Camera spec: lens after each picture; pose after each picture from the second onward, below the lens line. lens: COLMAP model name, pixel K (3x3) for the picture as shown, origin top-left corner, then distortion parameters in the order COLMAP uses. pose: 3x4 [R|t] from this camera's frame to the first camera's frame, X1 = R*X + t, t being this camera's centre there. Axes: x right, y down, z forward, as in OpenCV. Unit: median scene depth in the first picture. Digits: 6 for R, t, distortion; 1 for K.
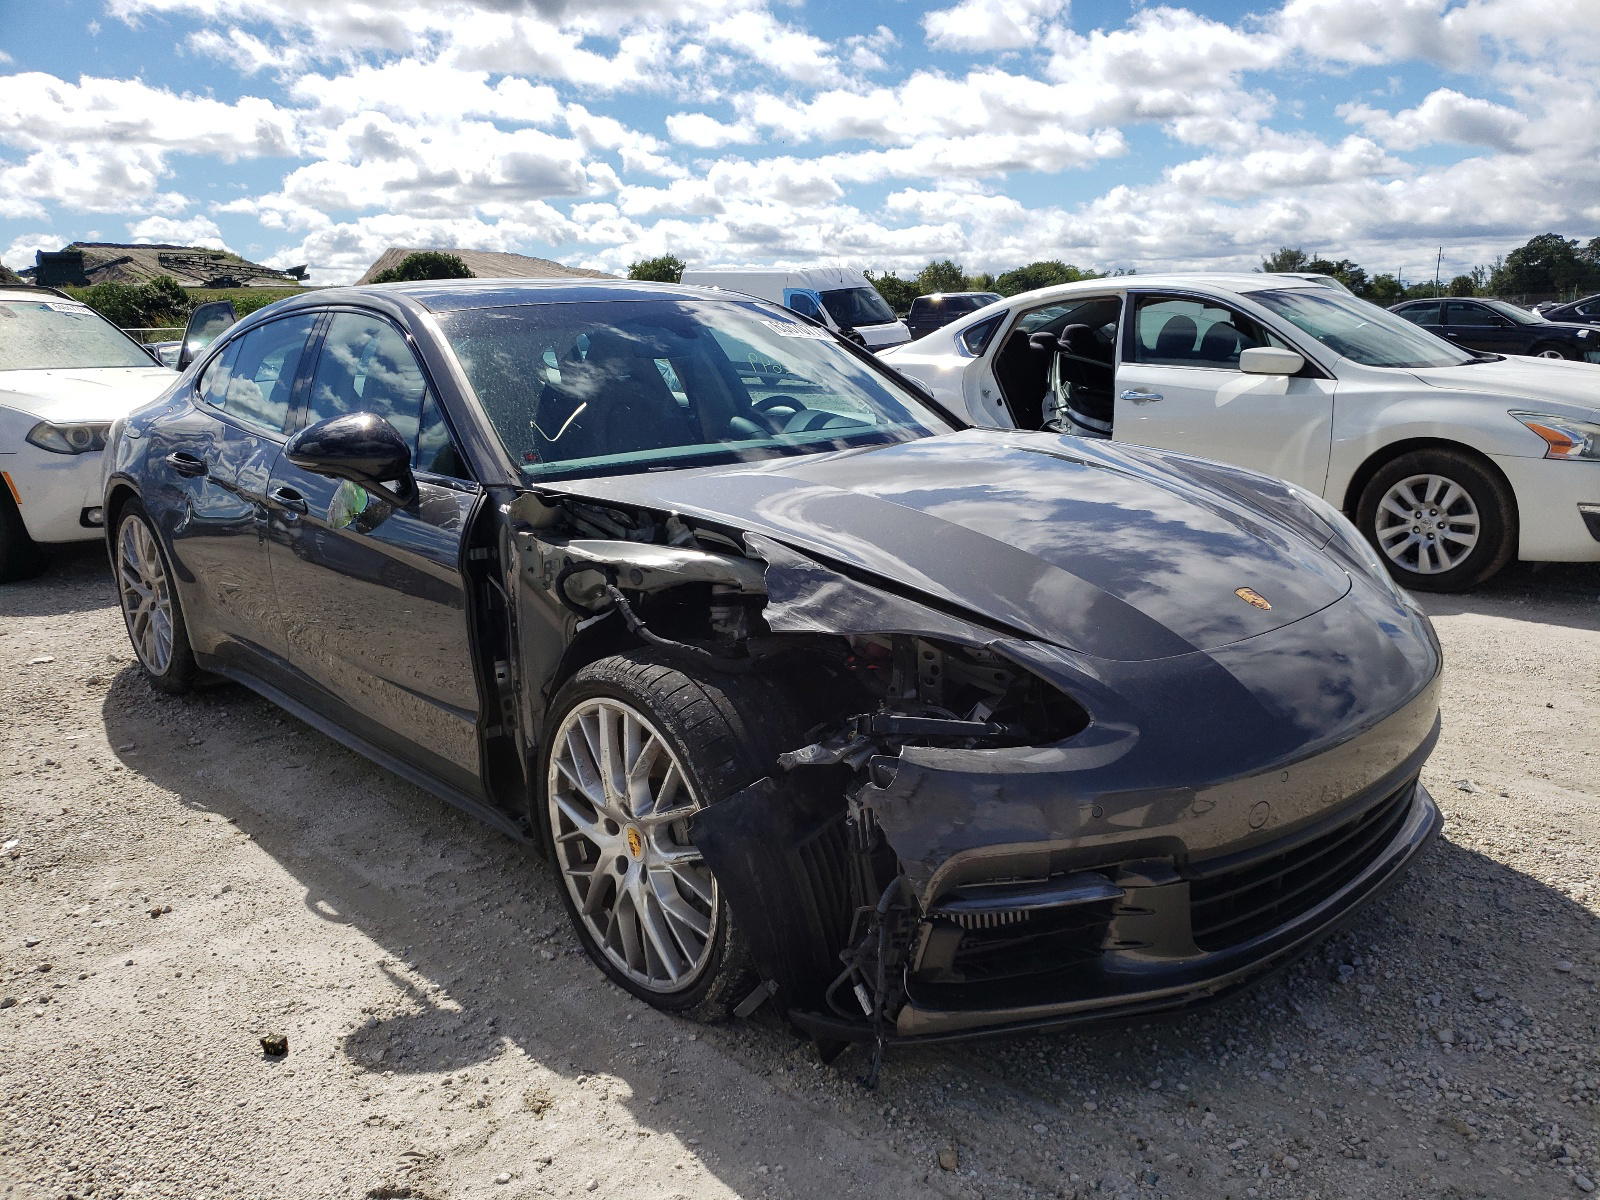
lens RADIAL K [[1253.5, 0, 800.0], [0, 1253.5, 567.9], [0, 0, 1]] dist [0.004725, -0.000721]
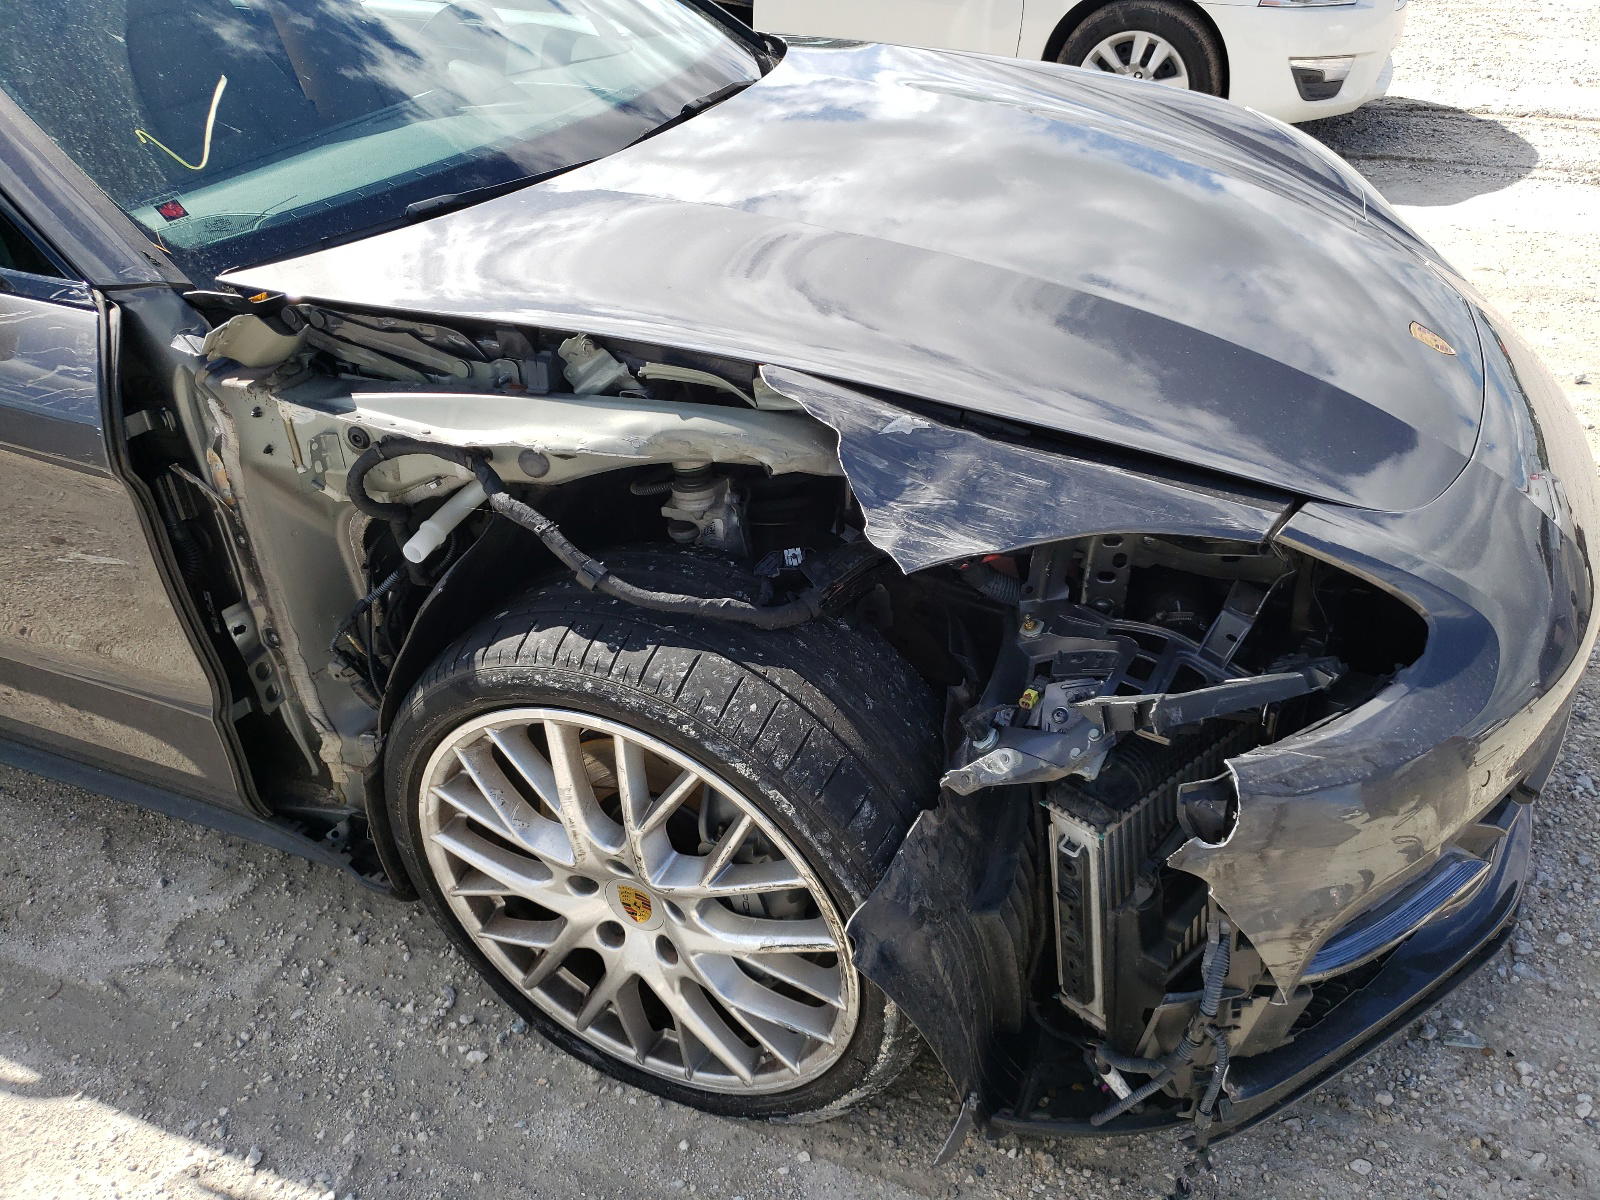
lens RADIAL K [[1253.5, 0, 800.0], [0, 1253.5, 567.9], [0, 0, 1]] dist [0.004725, -0.000721]
pose [[0.908874, -0.221245, 0.353551, -0.232923], [0.084362, 0.927702, 0.363665, -0.140573], [-0.408449, -0.300700, 0.861829, 0.486762]]
